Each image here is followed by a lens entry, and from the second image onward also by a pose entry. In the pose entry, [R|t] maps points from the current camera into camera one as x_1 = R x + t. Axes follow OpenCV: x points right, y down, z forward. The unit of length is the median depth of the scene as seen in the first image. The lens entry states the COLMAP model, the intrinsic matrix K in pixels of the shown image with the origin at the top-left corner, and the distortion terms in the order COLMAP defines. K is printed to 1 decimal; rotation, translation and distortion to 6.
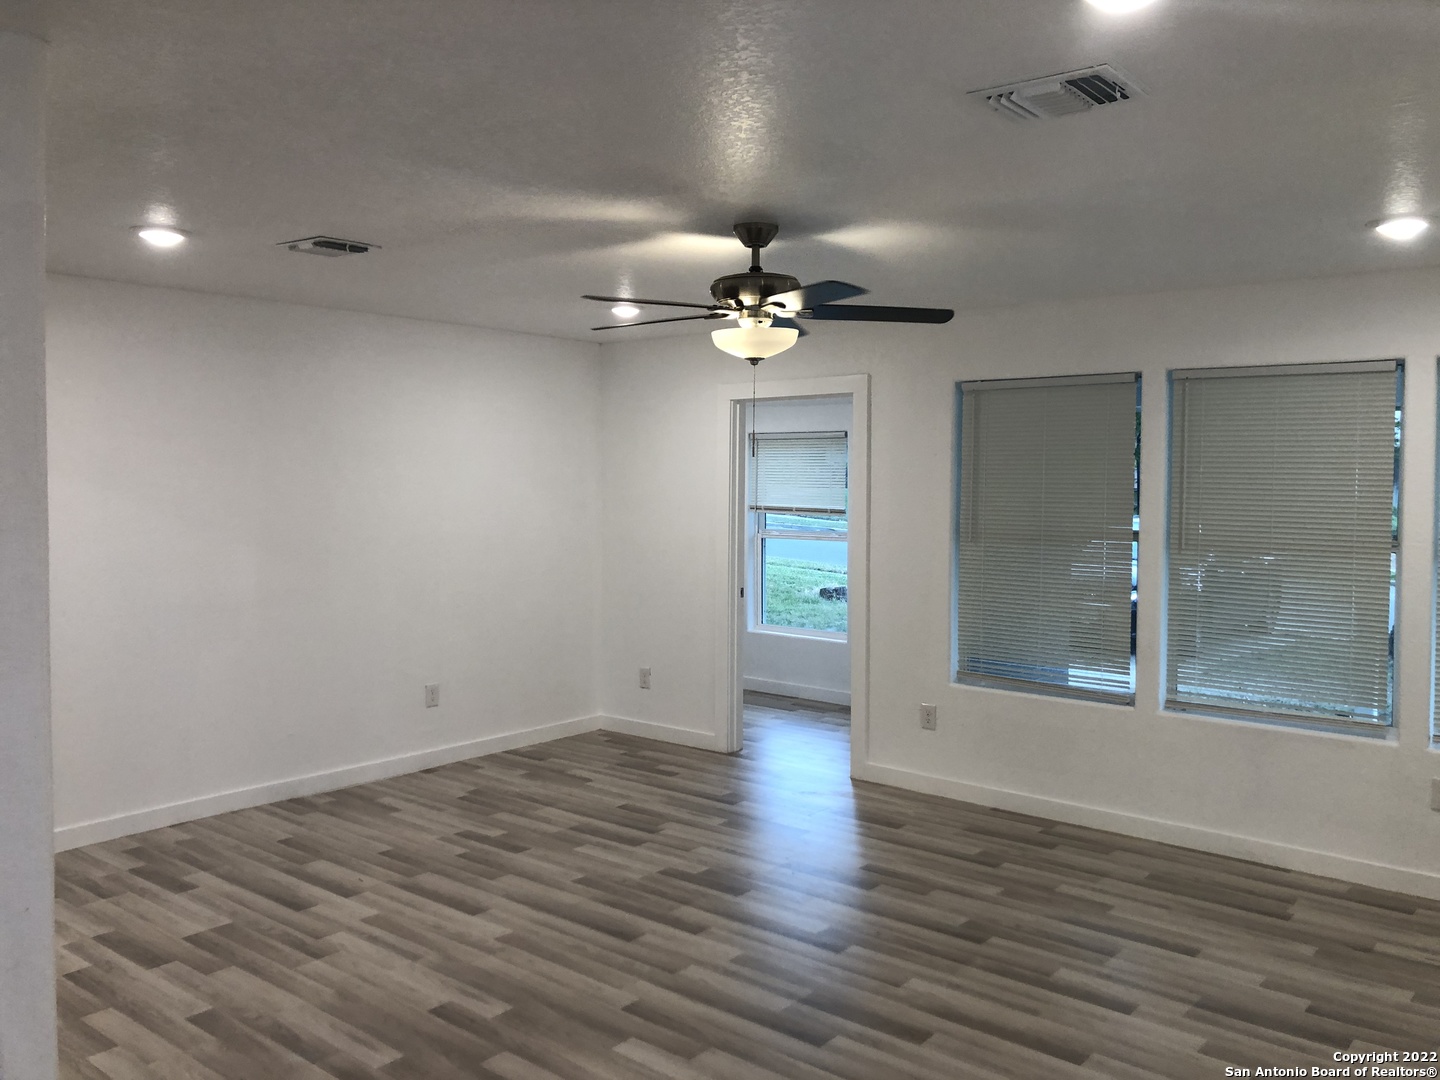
lens RADIAL K [[1181.9, 0, 704.7], [0, 1181.9, 530.7], [0, 0, 1]] dist [0.045100, -0.047390]
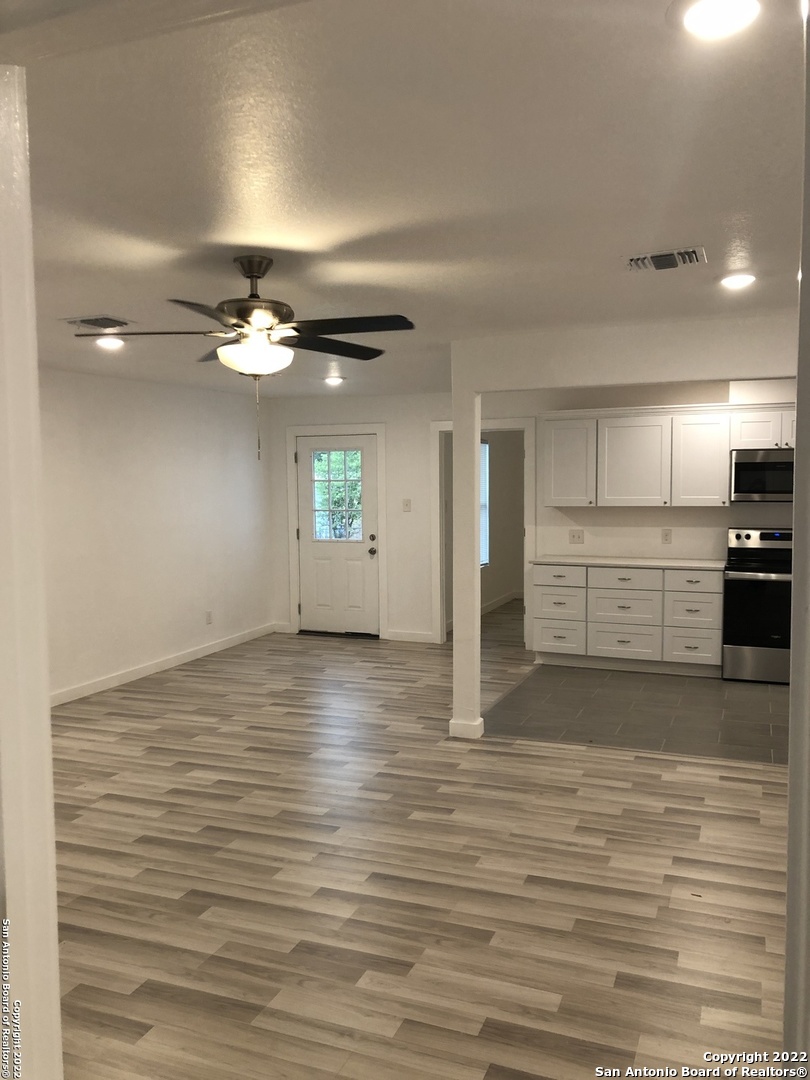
lens RADIAL K [[886.4, 0, 397.2], [0, 886.4, 543.4], [0, 0, 1]] dist [0.045100, -0.047390]
pose [[-0.951598, 0.026717, -0.306181, 0.174498], [-0.007830, 0.993784, 0.111050, -0.075266], [0.307245, 0.108072, -0.945474, 1.799445]]
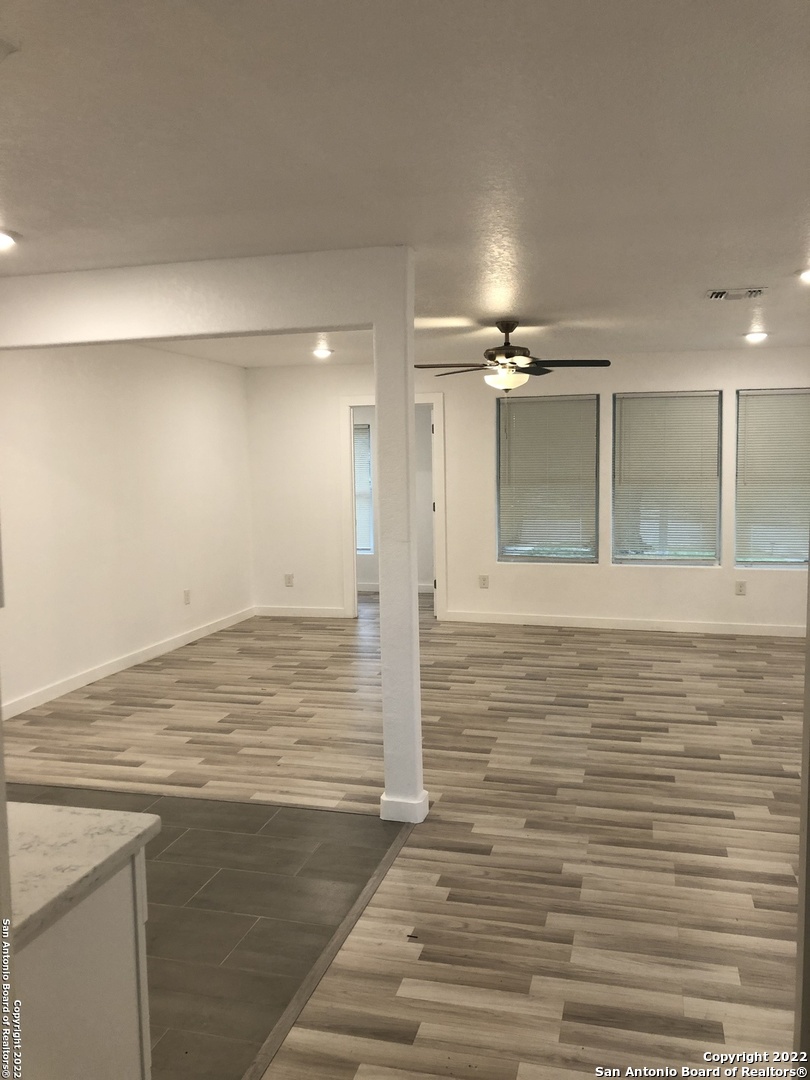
lens RADIAL K [[886.4, 0, 402.4], [0, 886.4, 535.6], [0, 0, 1]] dist [0.045100, -0.047390]
pose [[0.909107, -0.057793, 0.412534, -0.713513], [0.040248, 0.997882, 0.051102, 0.016046], [-0.414614, -0.029853, 0.909508, -0.279169]]
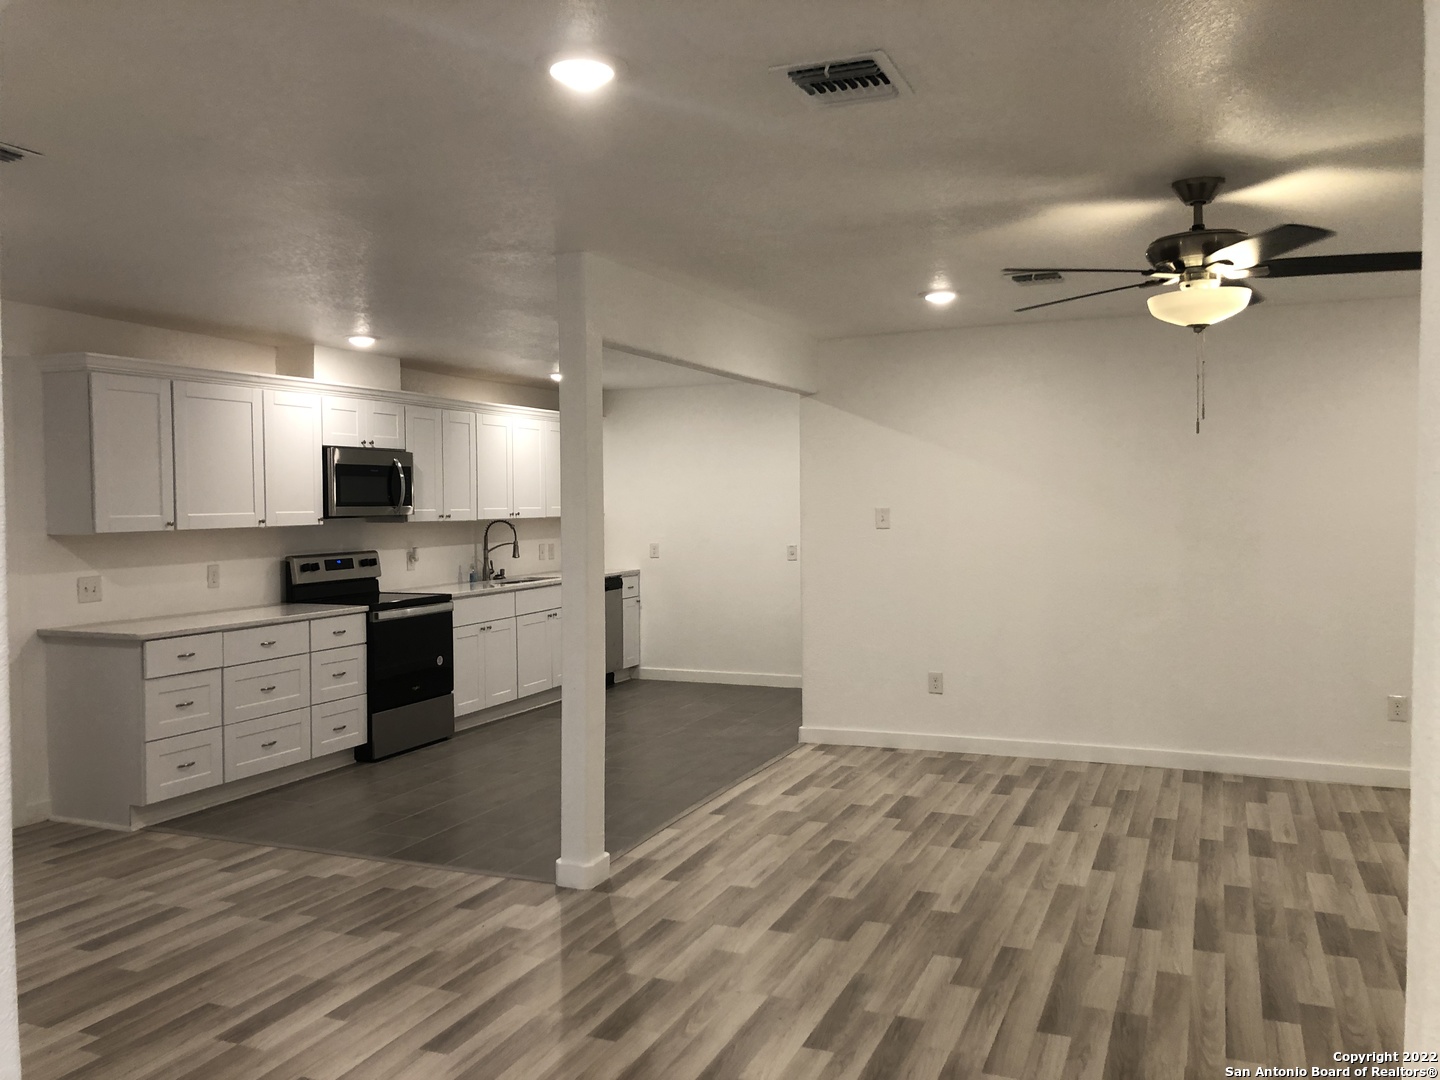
lens RADIAL K [[1181.9, 0, 720.4], [0, 1181.9, 540.1], [0, 0, 1]] dist [0.045100, -0.047390]
pose [[0.291917, 0.029417, -0.955991, 0.778625], [-0.032393, 0.999258, 0.020857, 0.011408], [0.955895, 0.024879, 0.292653, 0.366265]]
